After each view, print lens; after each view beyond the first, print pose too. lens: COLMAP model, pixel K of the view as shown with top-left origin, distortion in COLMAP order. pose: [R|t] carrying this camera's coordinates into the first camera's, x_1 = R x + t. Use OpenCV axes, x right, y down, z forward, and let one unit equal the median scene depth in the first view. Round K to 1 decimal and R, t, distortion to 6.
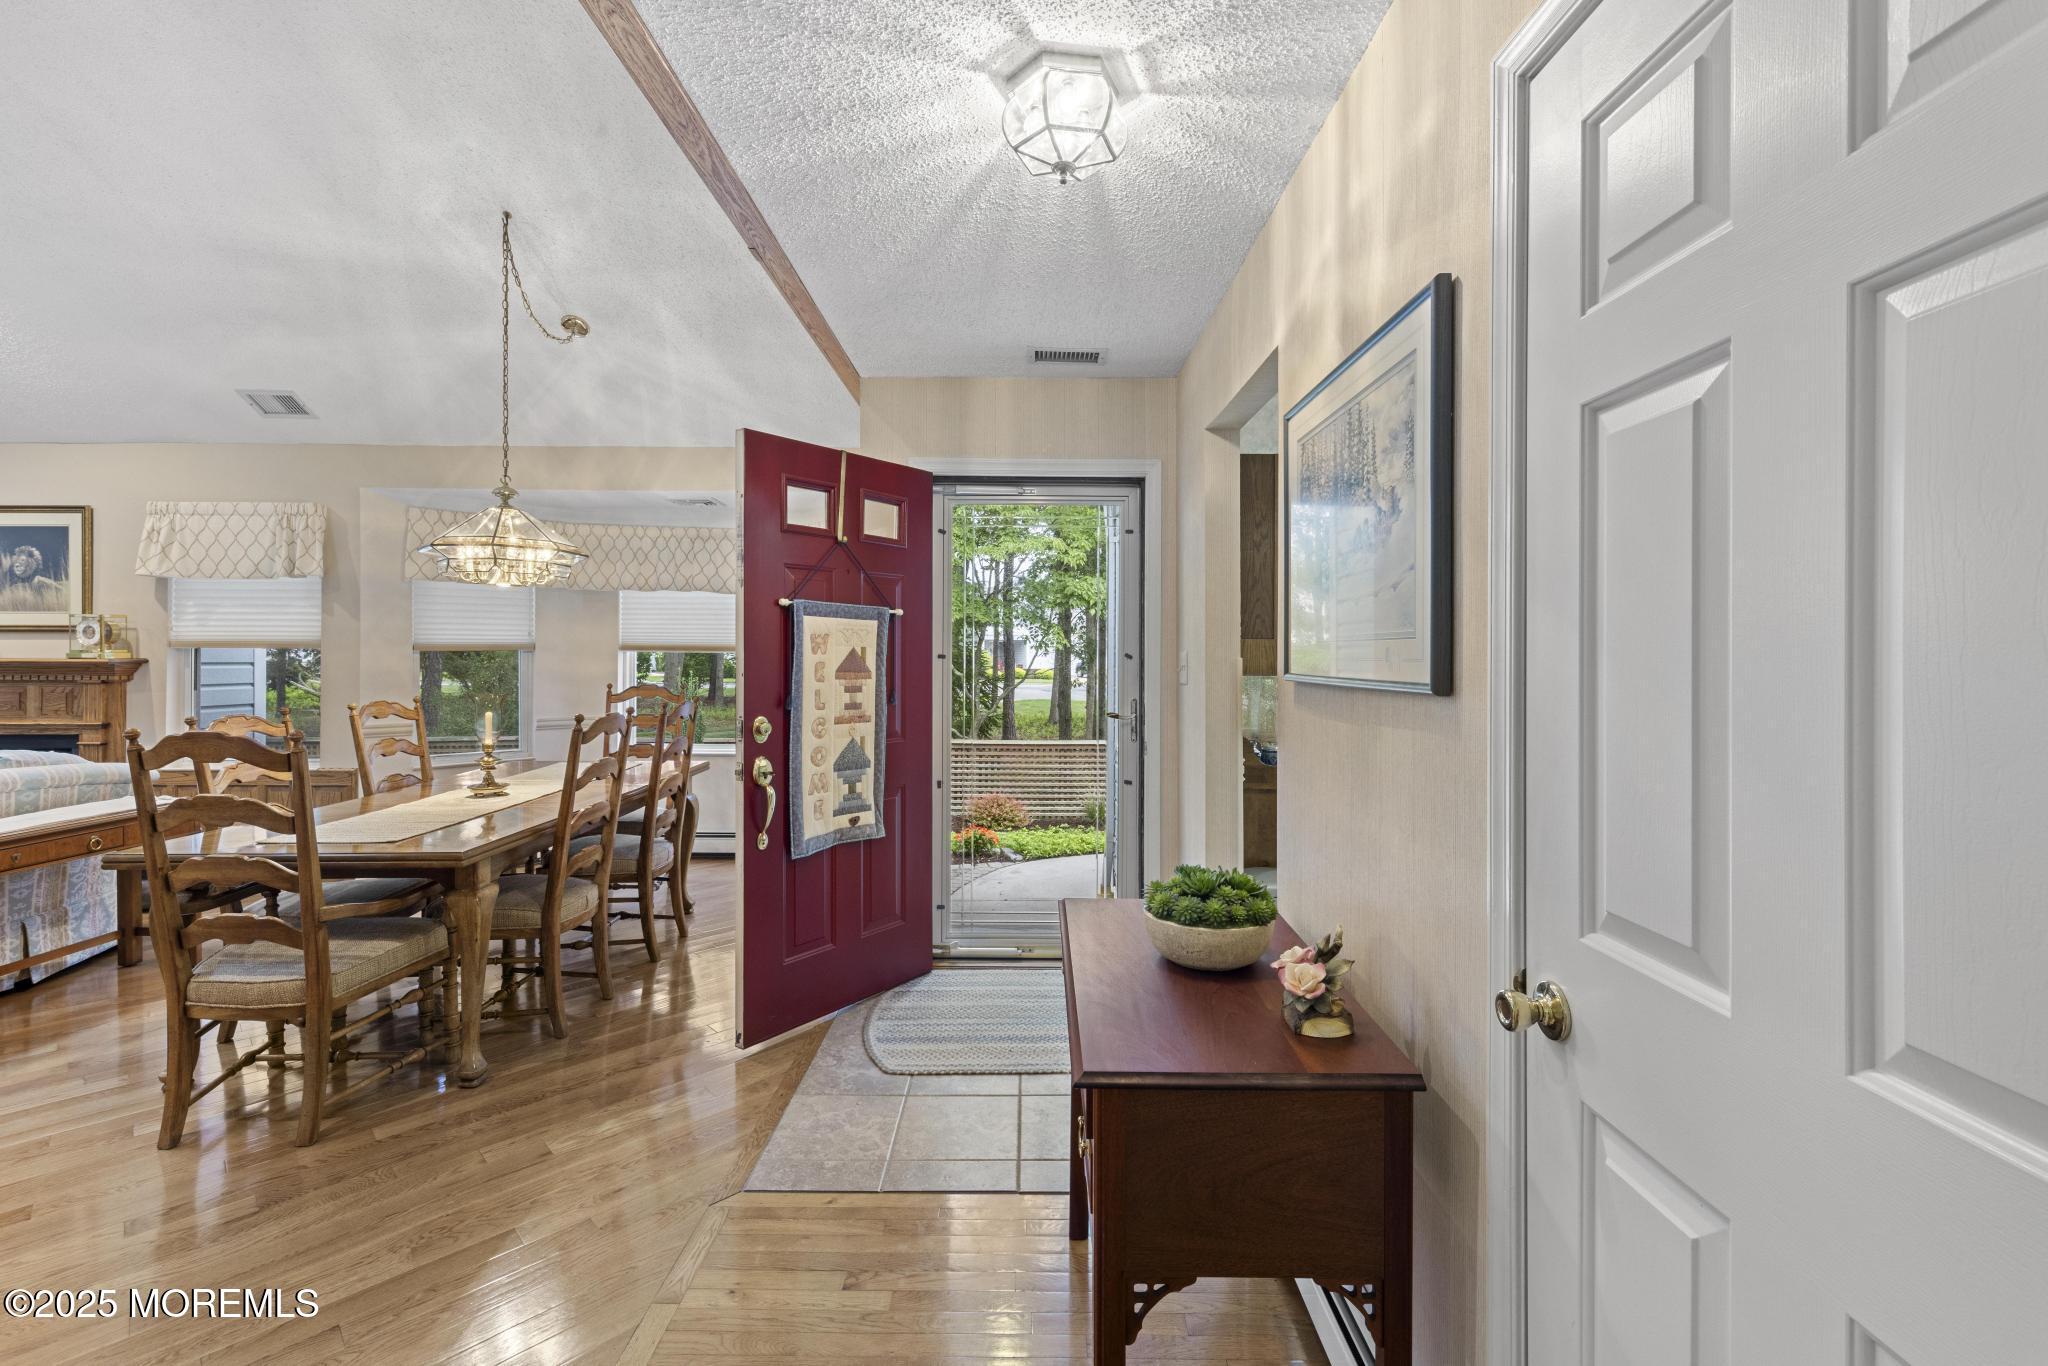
lens RADIAL K [[899.0, 0, 1025.9], [0, 899.0, 654.9], [0, 0, 1]] dist [0.005298, -0.001901]
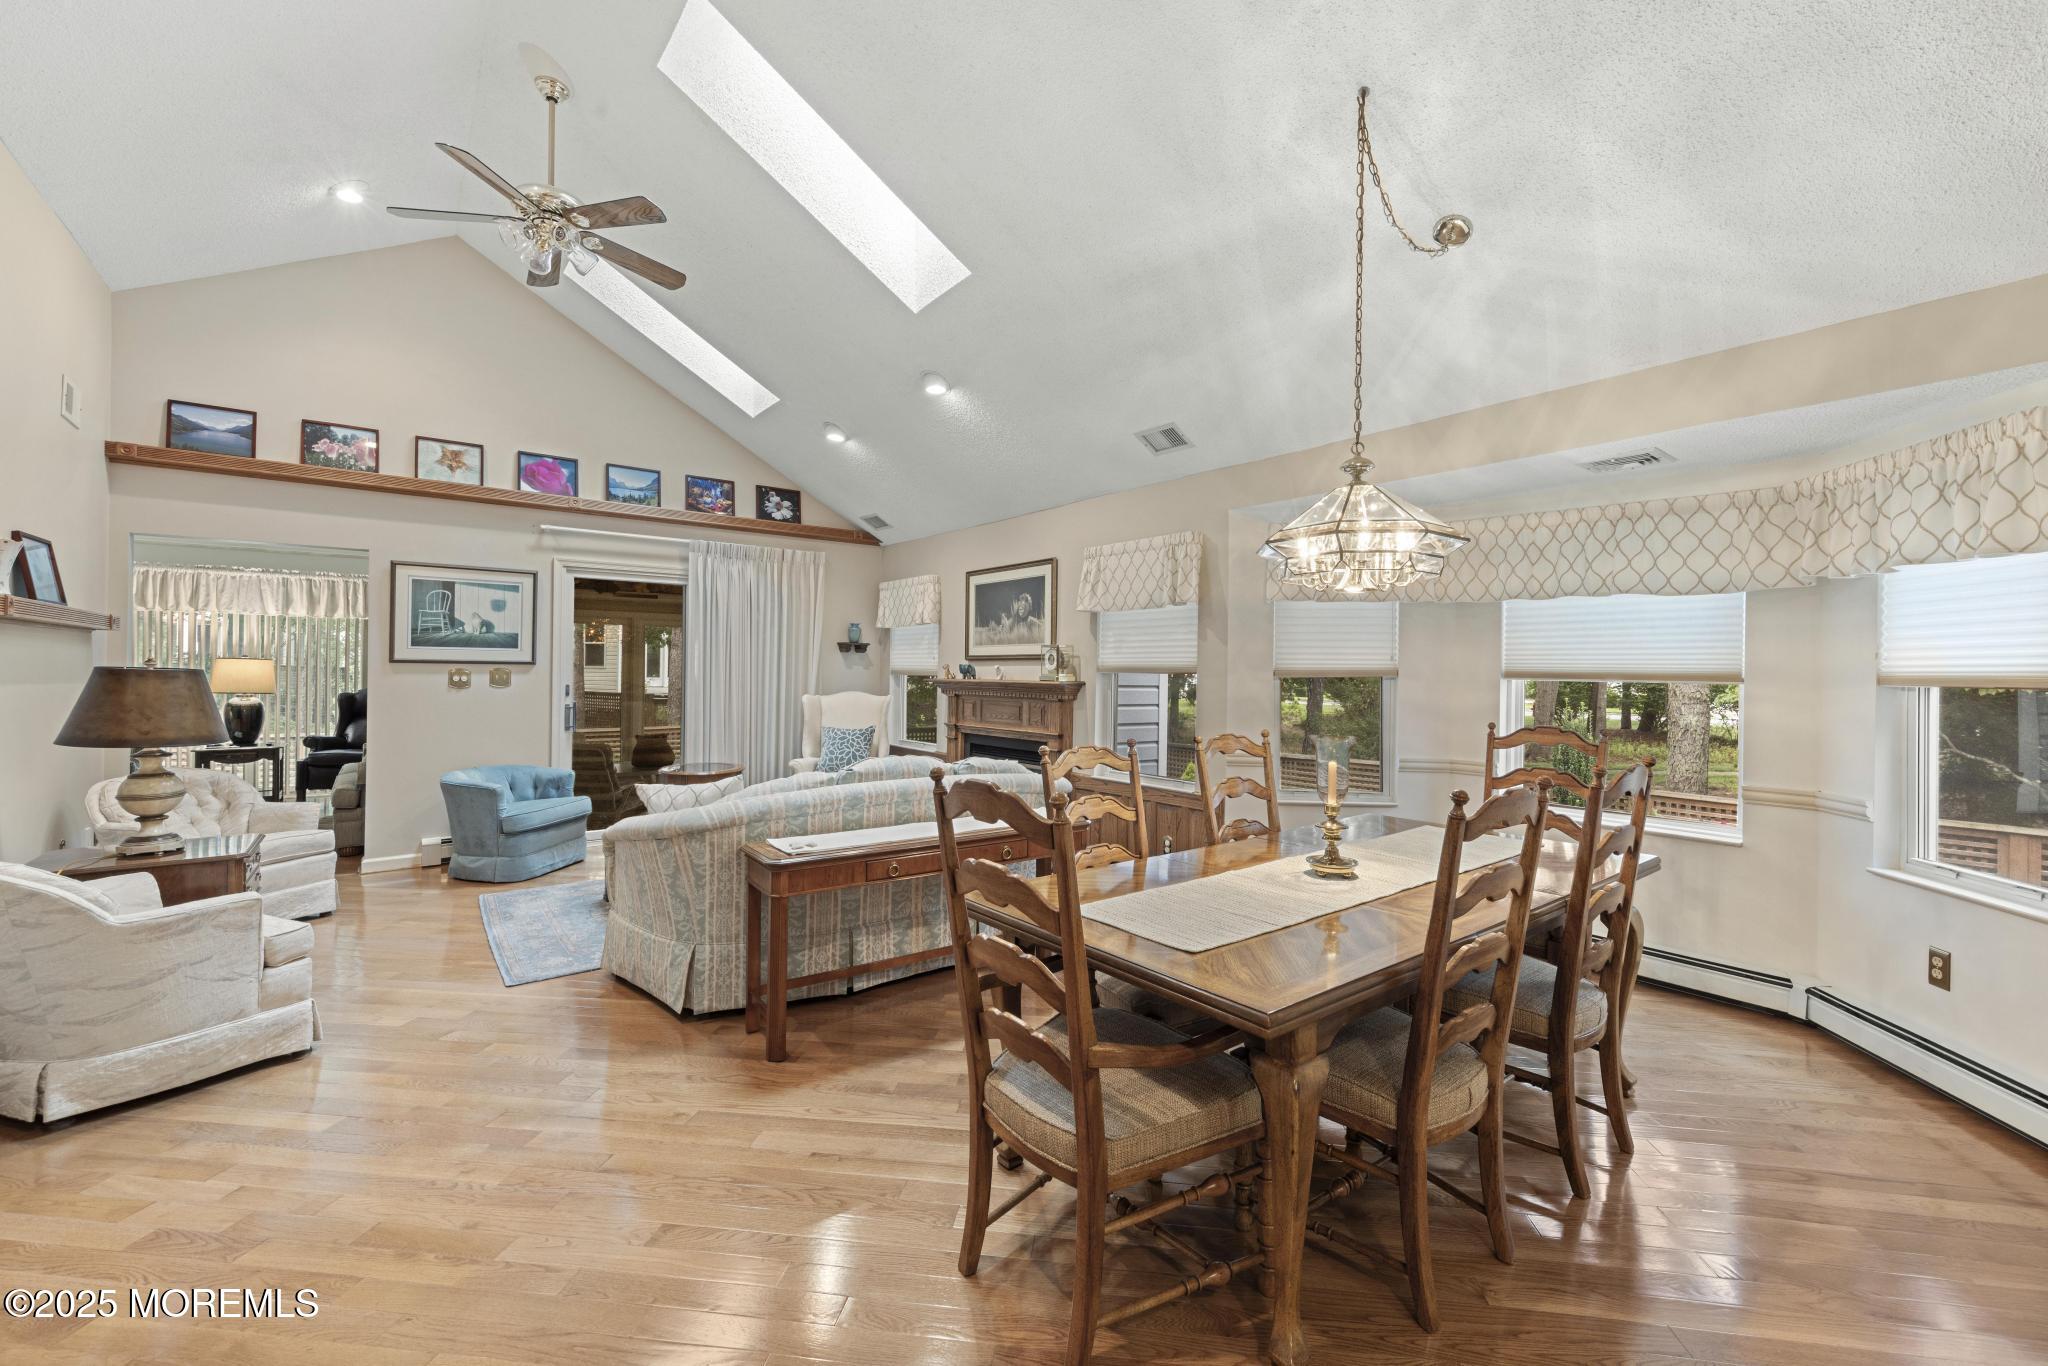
lens RADIAL K [[839.8, 0, 1032.8], [0, 839.8, 666.1], [0, 0, 1]] dist [0.006563, 0.000532]
pose [[0.609430, -0.001387, -0.792838, -0.145519], [-0.011427, 0.999879, -0.010533, -0.003628], [0.792757, 0.015479, 0.609341, 0.279599]]
